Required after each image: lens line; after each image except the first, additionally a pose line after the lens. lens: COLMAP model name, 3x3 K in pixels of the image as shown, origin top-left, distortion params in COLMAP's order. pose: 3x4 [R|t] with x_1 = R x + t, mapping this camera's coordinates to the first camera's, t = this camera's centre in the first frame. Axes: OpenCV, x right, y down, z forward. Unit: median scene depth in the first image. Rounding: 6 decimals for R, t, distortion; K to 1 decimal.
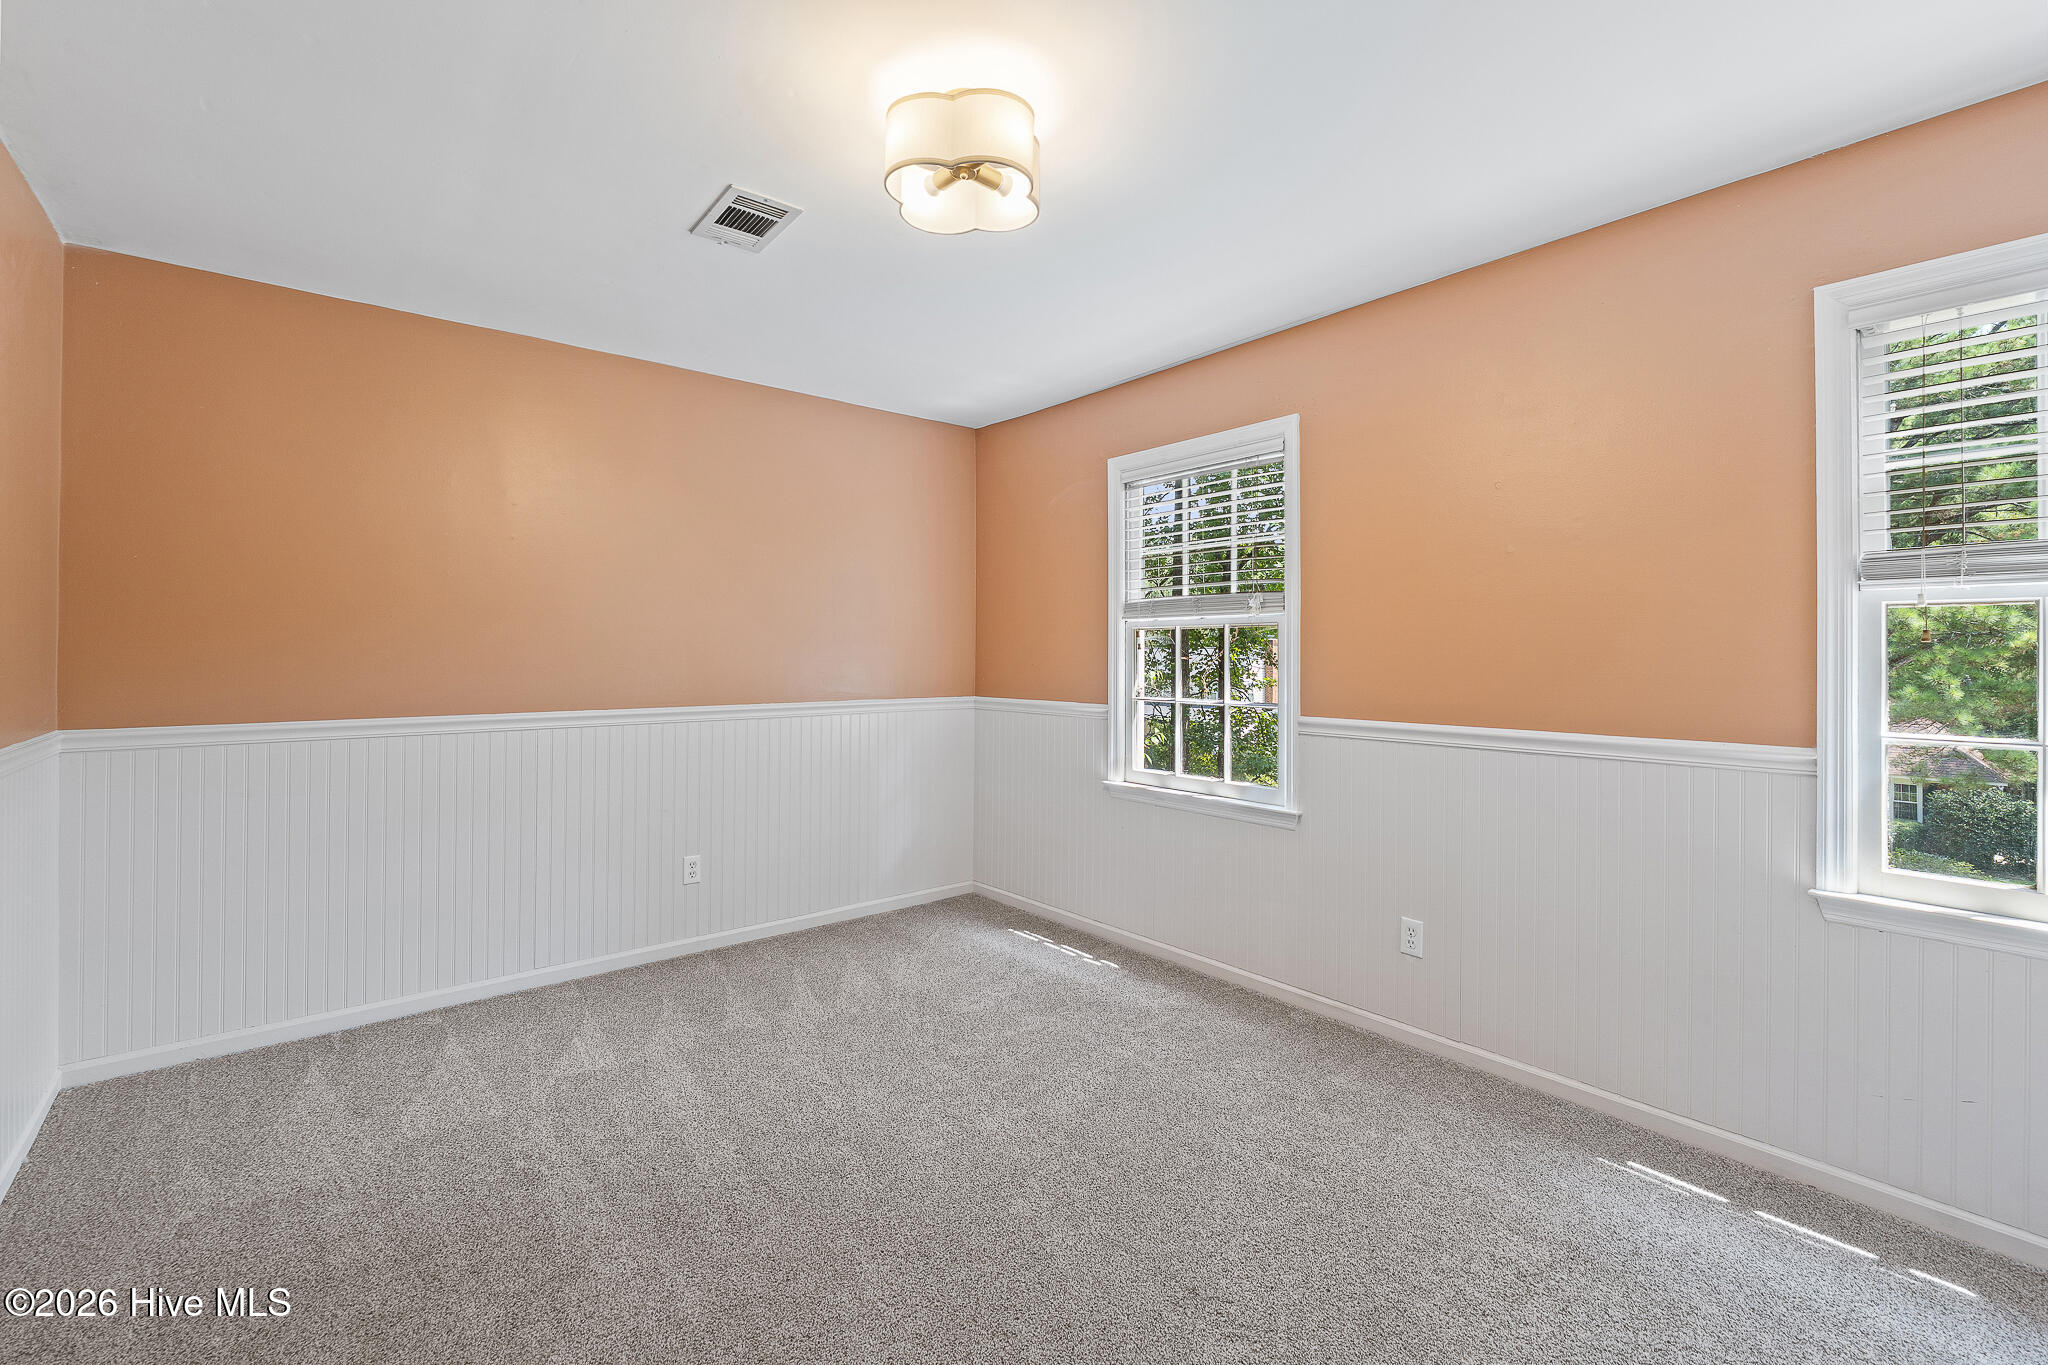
lens RADIAL K [[871.4, 0, 944.4], [0, 871.4, 638.2], [0, 0, 1]] dist [-0.002587, 0.000028]
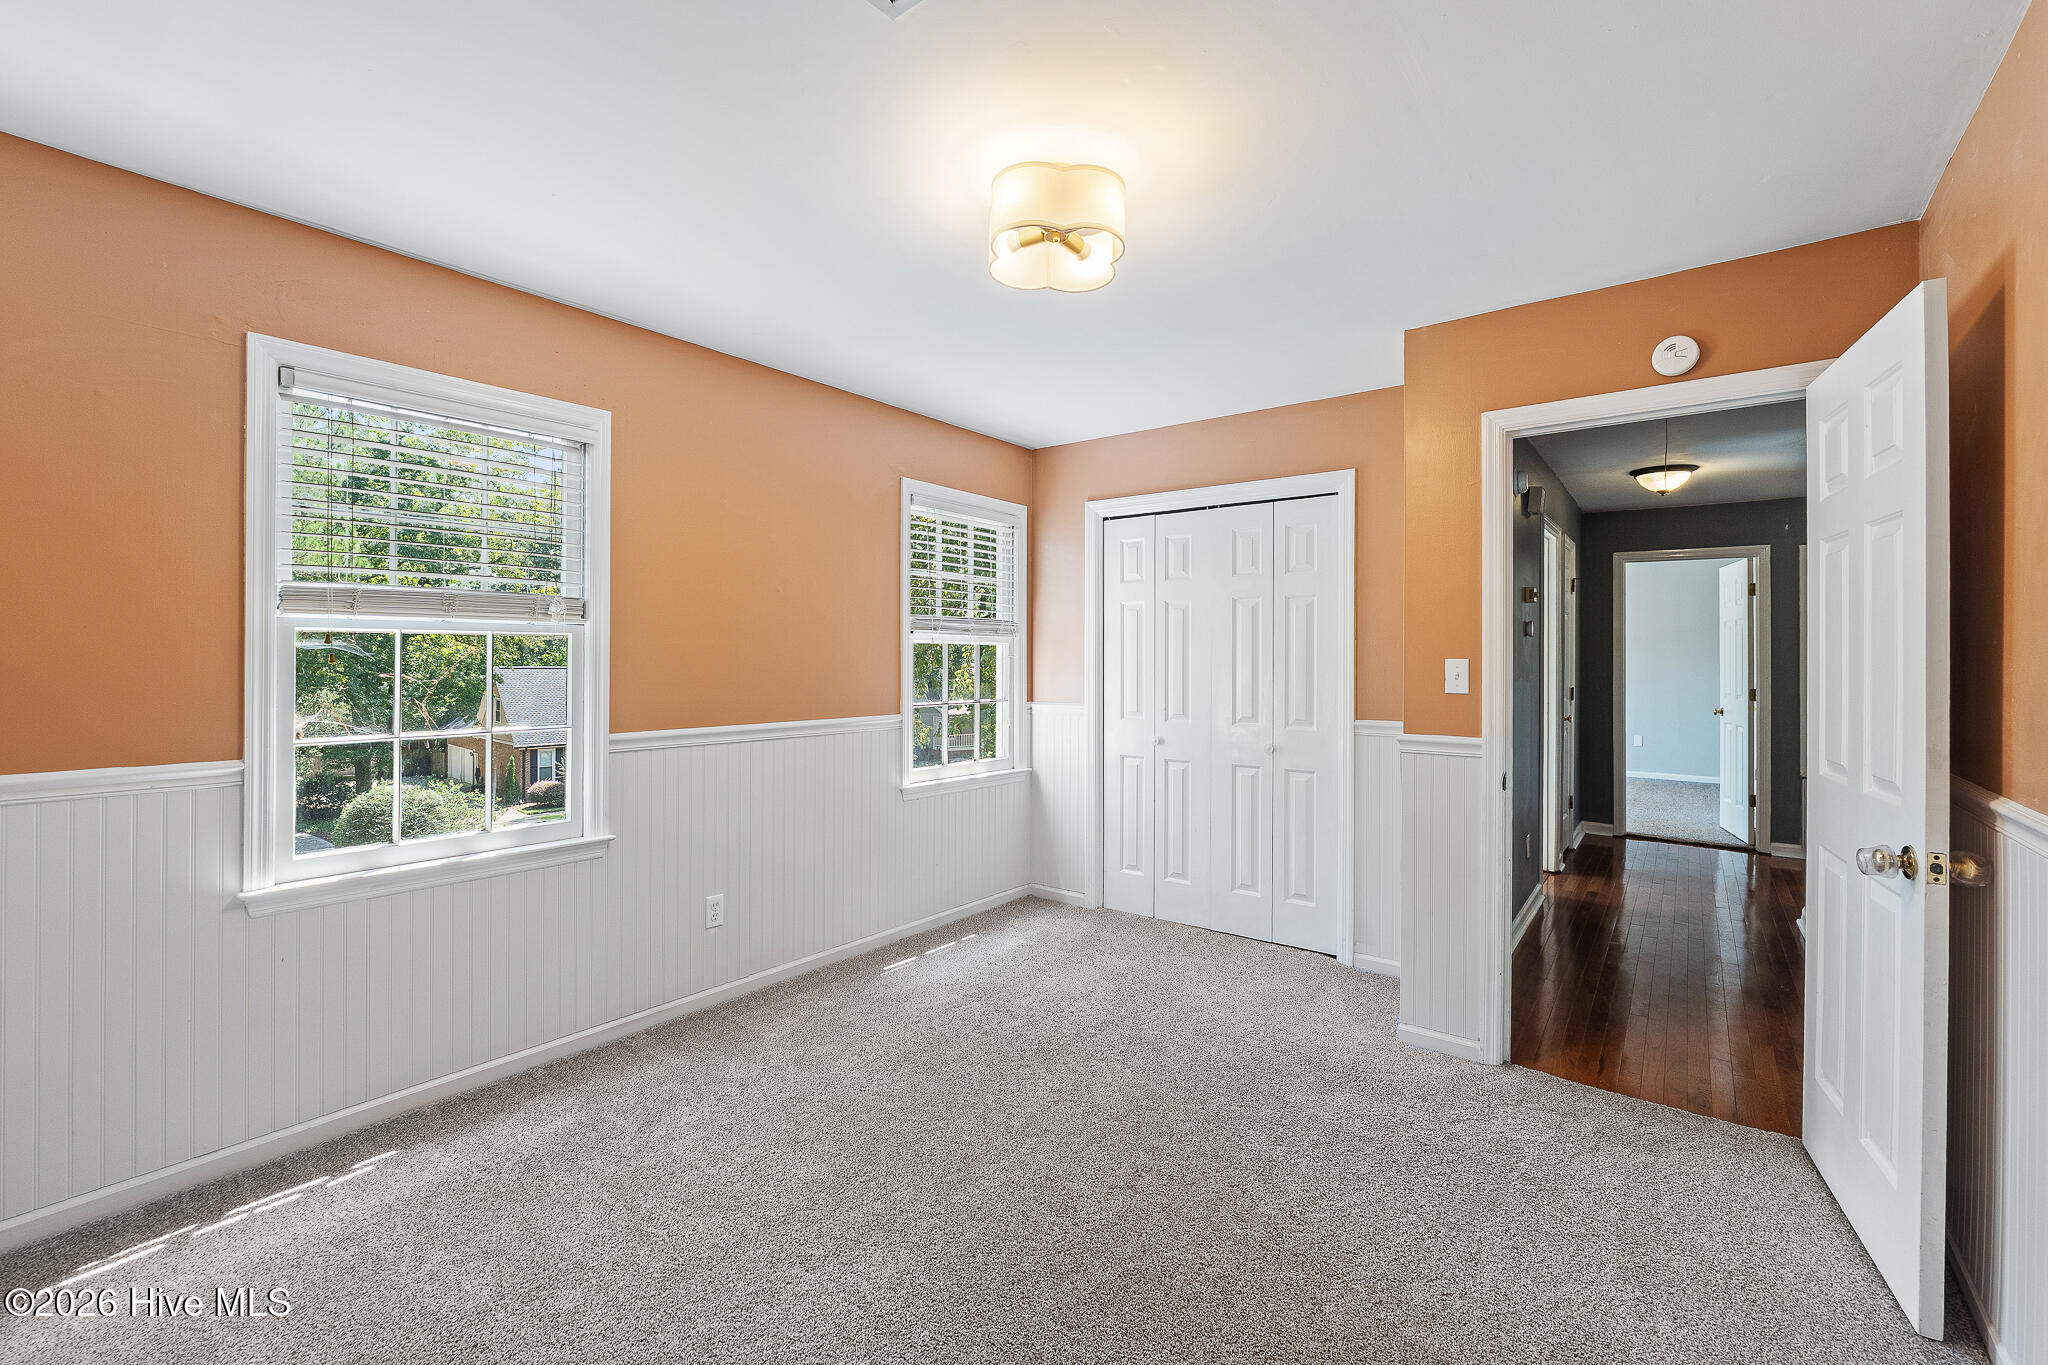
lens RADIAL K [[871.4, 0, 1014.0], [0, 871.4, 671.0], [0, 0, 1]] dist [-0.002587, 0.000028]
pose [[-0.252233, -0.005787, 0.967649, -0.541005], [-0.007793, 0.999962, 0.003949, 0.012621], [-0.967635, -0.006545, -0.252268, 0.717494]]
